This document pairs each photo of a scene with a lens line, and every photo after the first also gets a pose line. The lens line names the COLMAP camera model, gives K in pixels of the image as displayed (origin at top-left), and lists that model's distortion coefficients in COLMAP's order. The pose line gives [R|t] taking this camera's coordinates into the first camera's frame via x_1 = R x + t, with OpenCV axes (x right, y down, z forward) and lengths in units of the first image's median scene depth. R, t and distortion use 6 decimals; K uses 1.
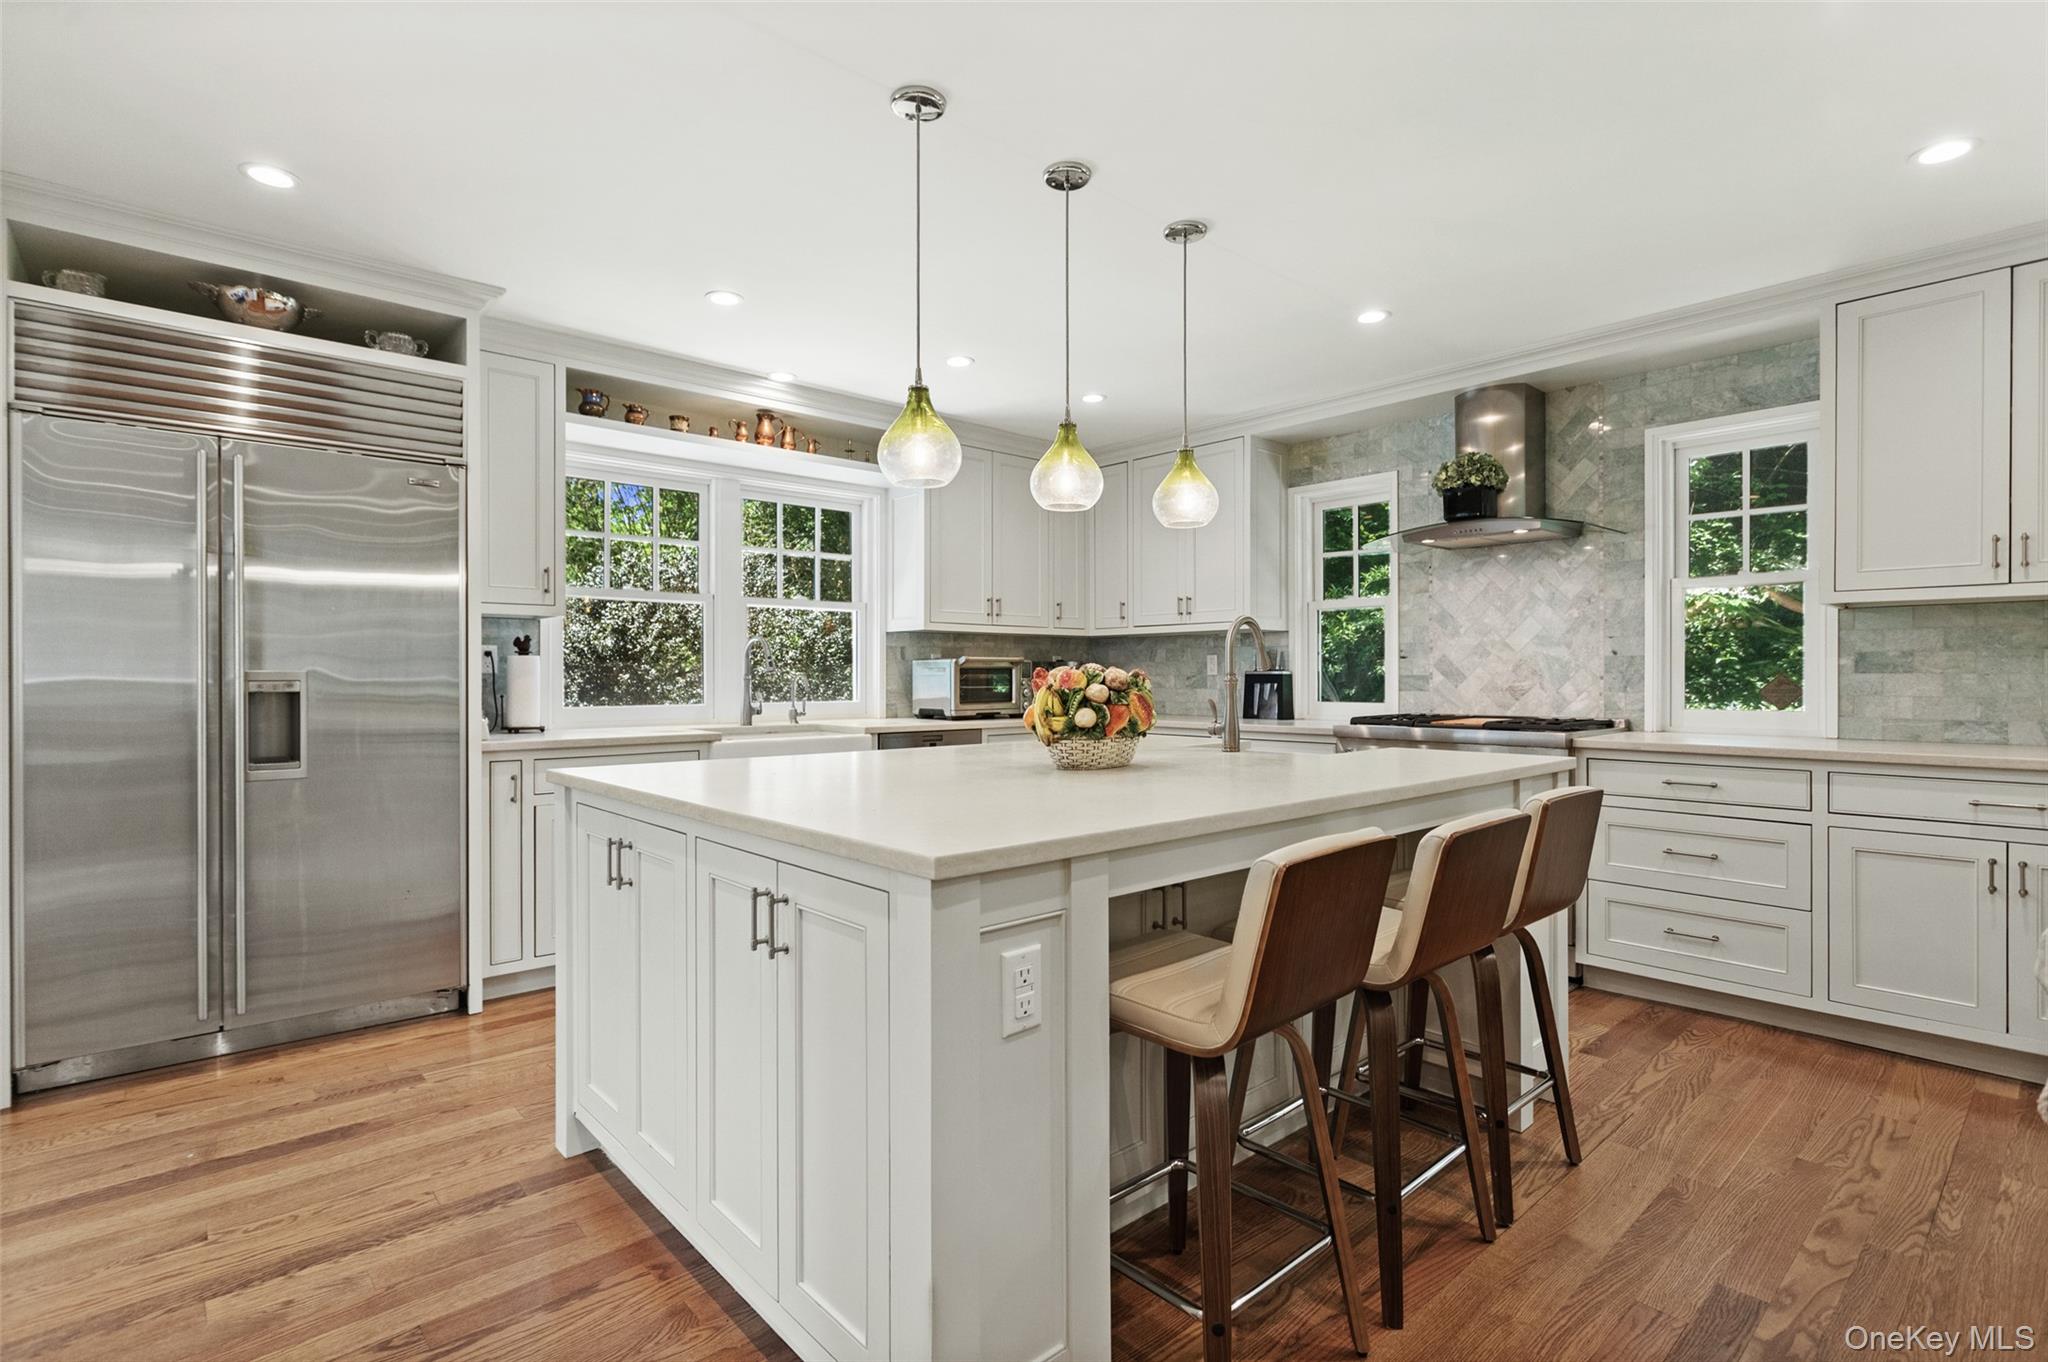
lens RADIAL K [[975.3, 0, 1020.1], [0, 975.3, 675.0], [0, 0, 1]] dist [0.000463, 0.000320]
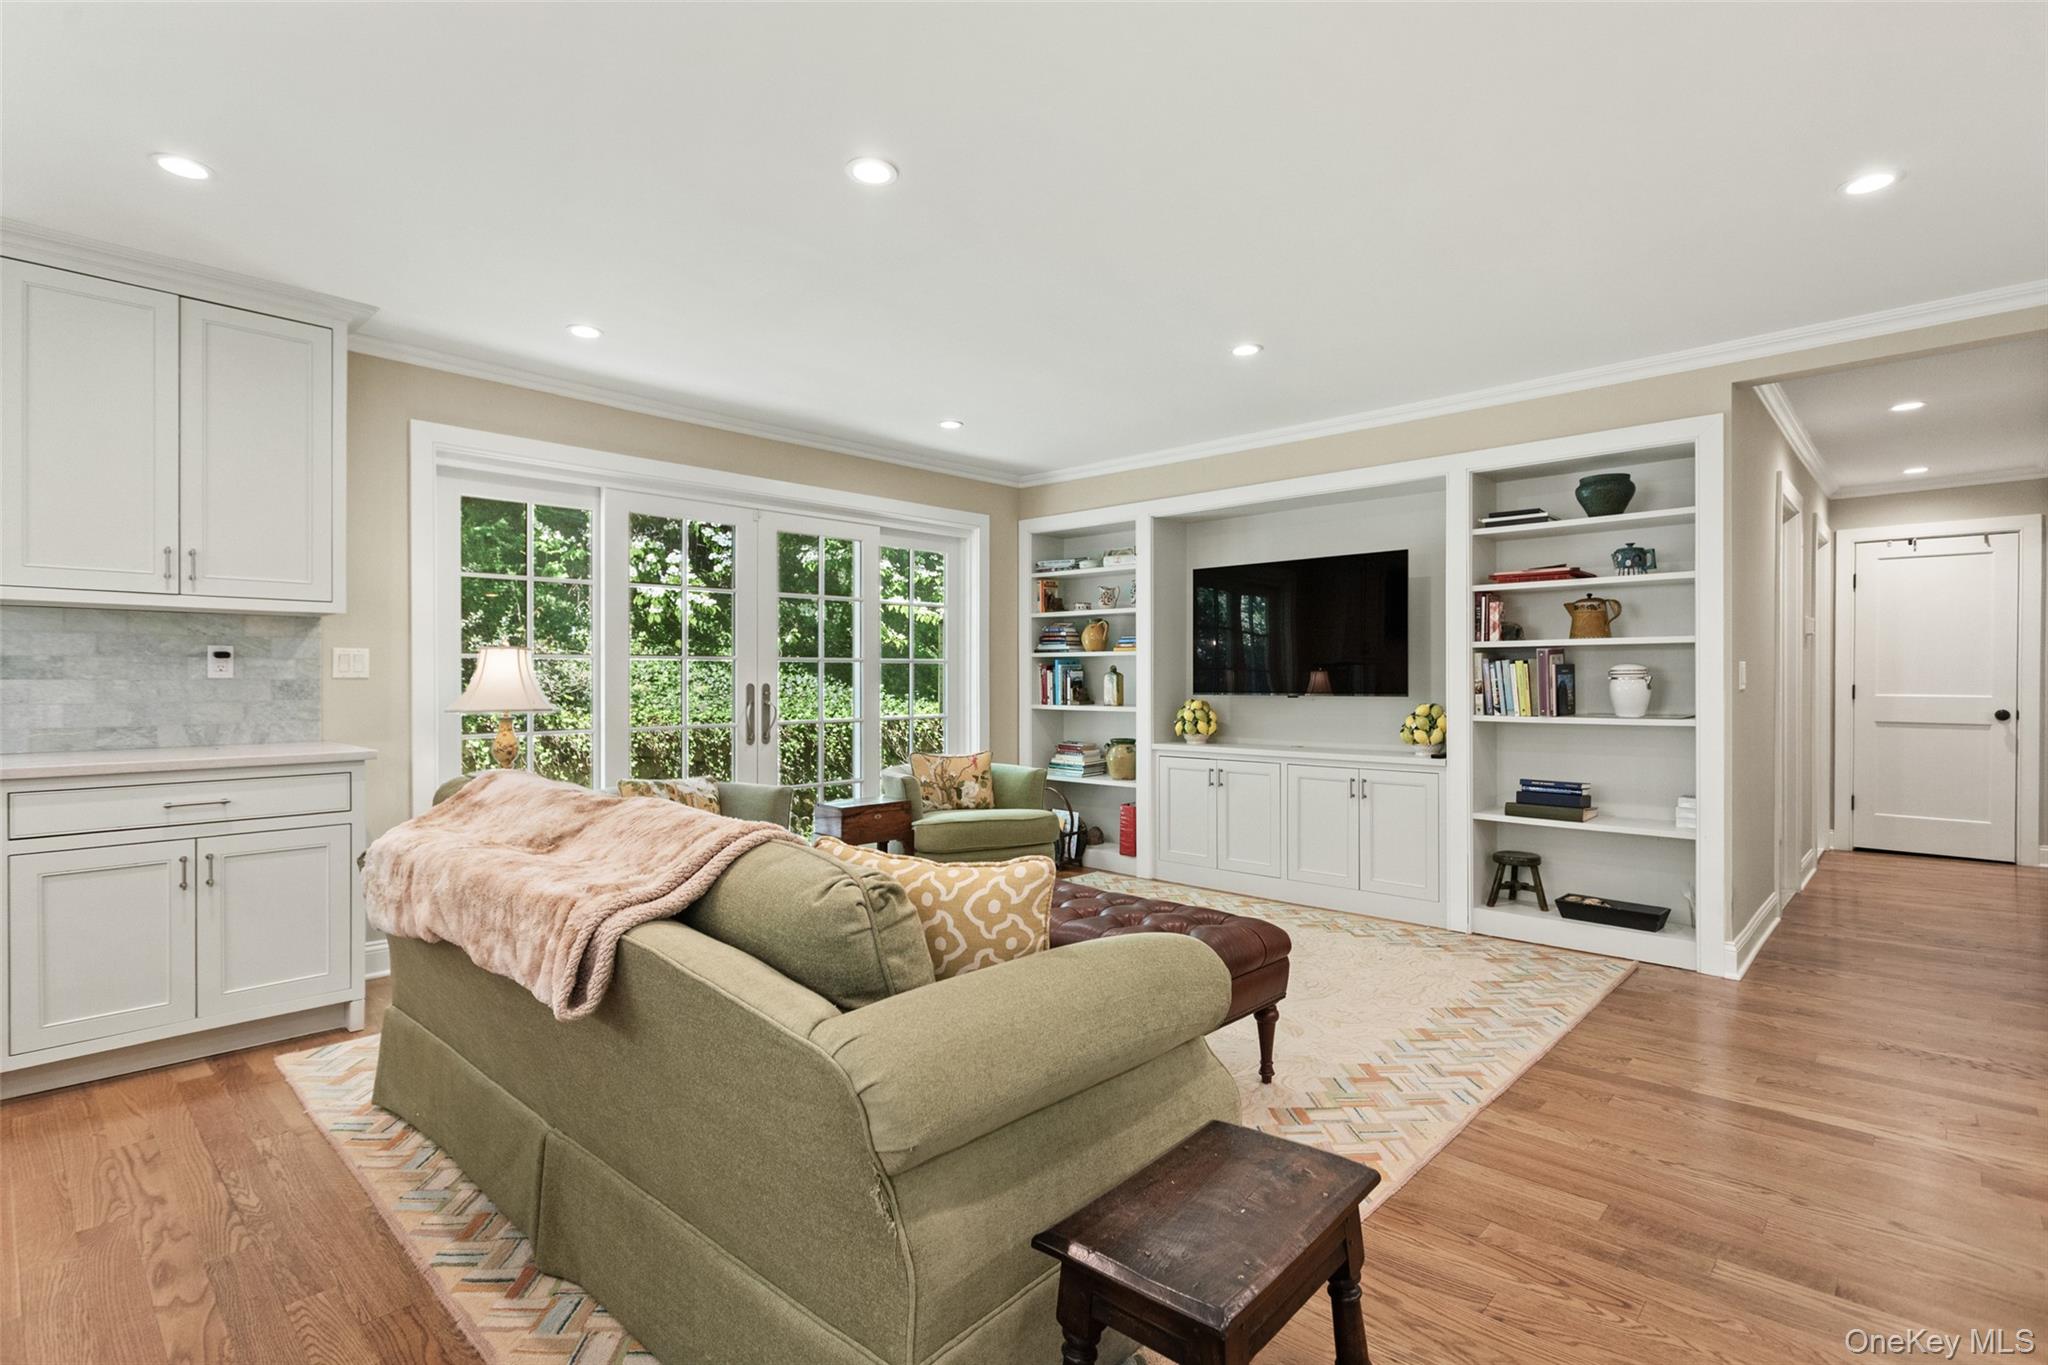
lens RADIAL K [[975.3, 0, 1030.5], [0, 975.3, 680.5], [0, 0, 1]] dist [0.000463, 0.000320]
pose [[-0.083243, -0.000805, 0.996529, -0.086887], [0.000772, 0.999999, 0.000872, -0.000738], [-0.996529, 0.000842, -0.083243, 0.127305]]
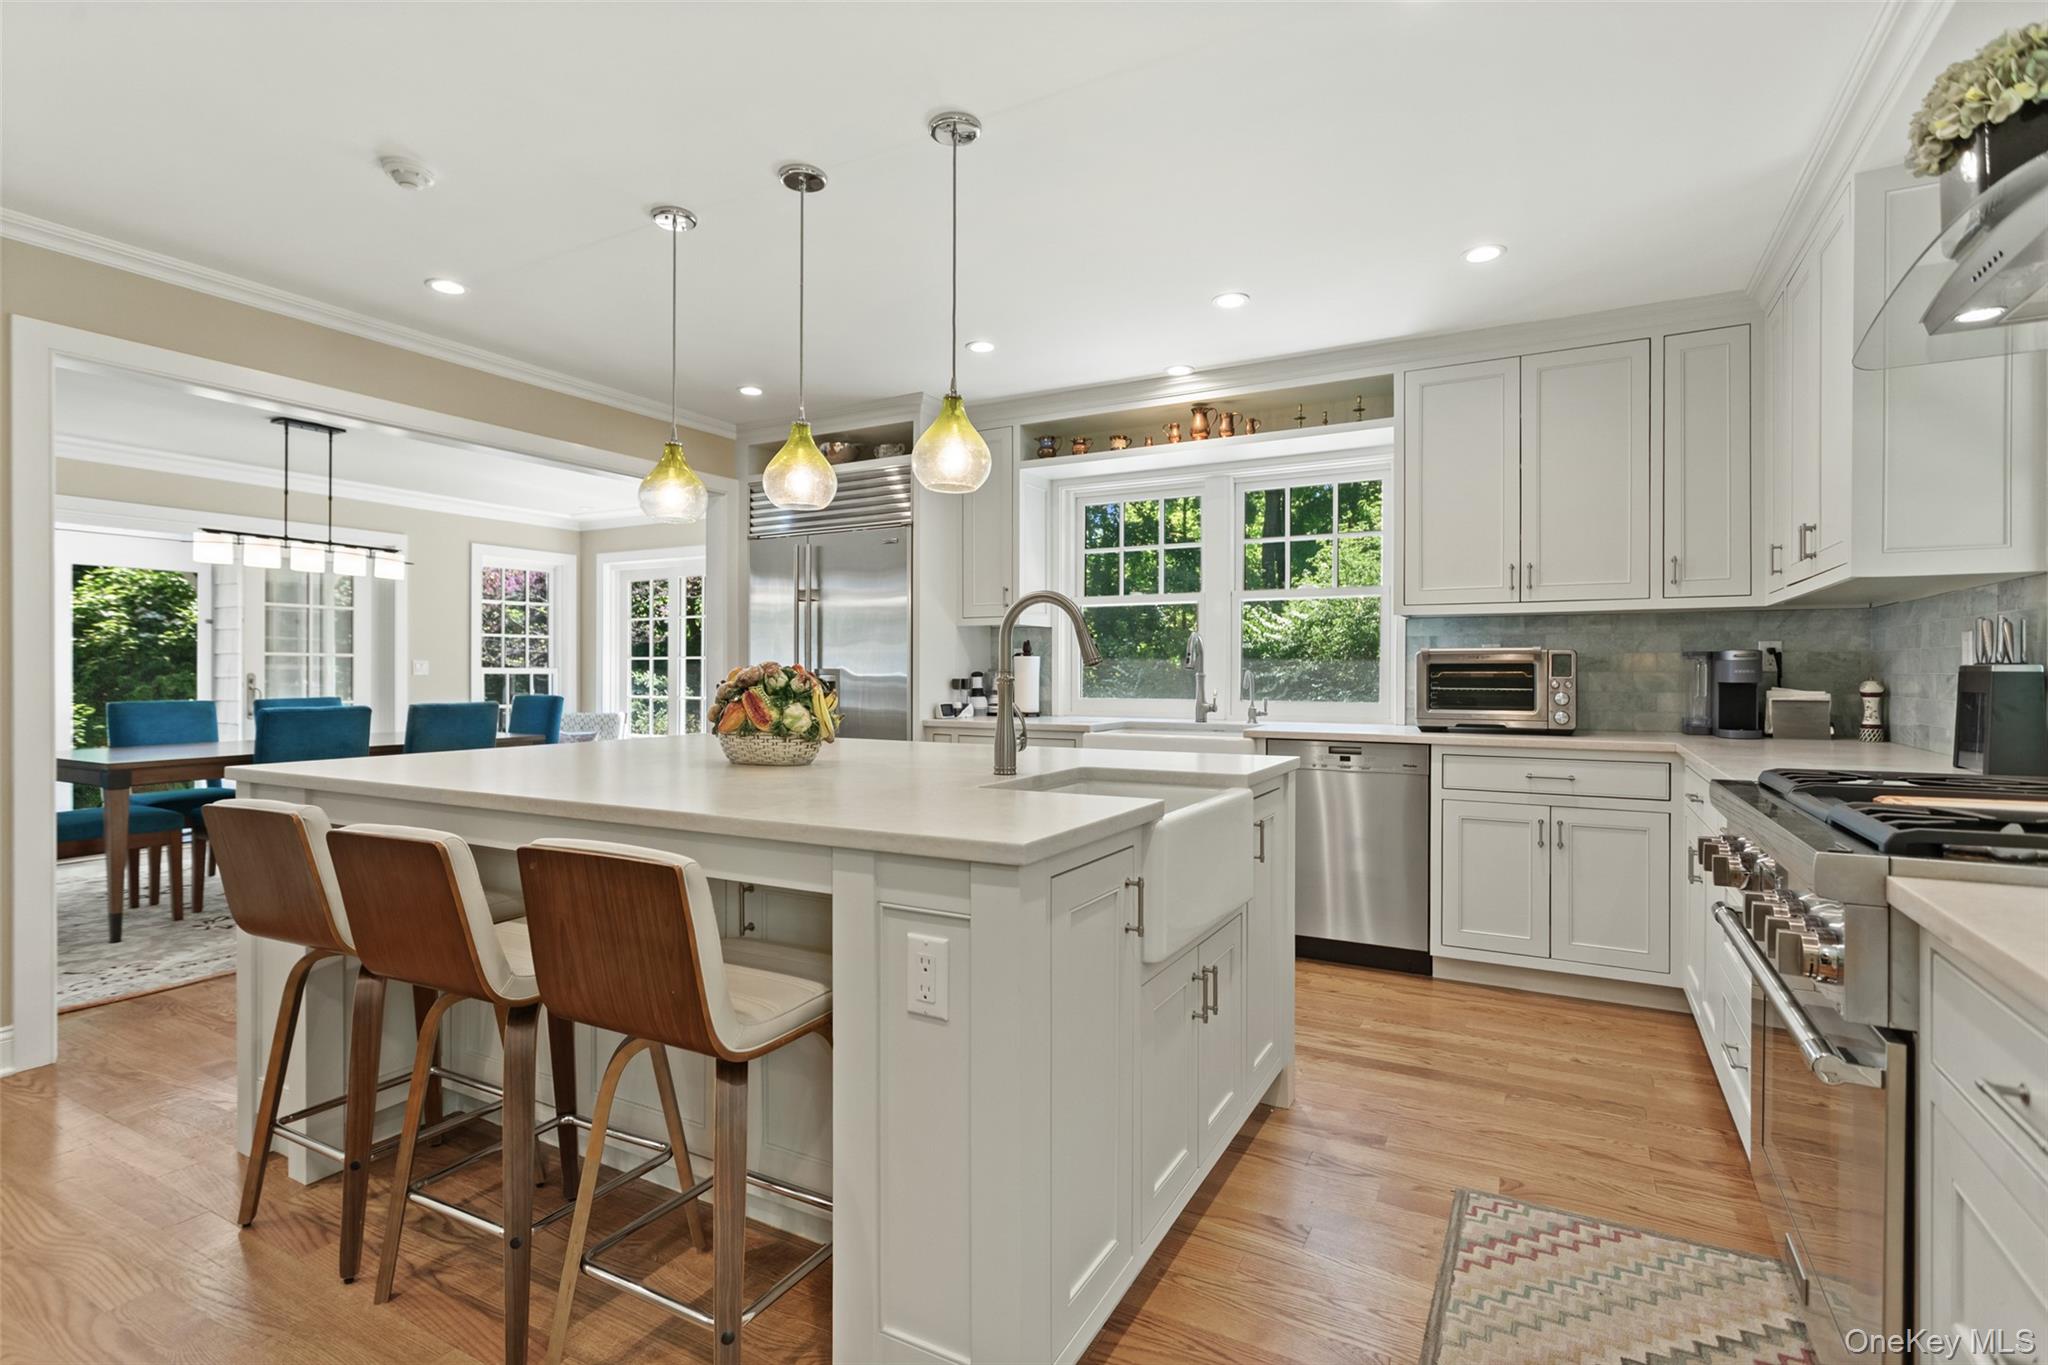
lens RADIAL K [[975.3, 0, 1029.6], [0, 975.3, 681.8], [0, 0, 1]] dist [0.000463, 0.000320]
pose [[0.335637, 0.011218, -0.941925, 0.704088], [-0.000571, 0.999931, 0.011705, -0.001627], [0.941991, -0.003391, 0.335620, 0.576414]]
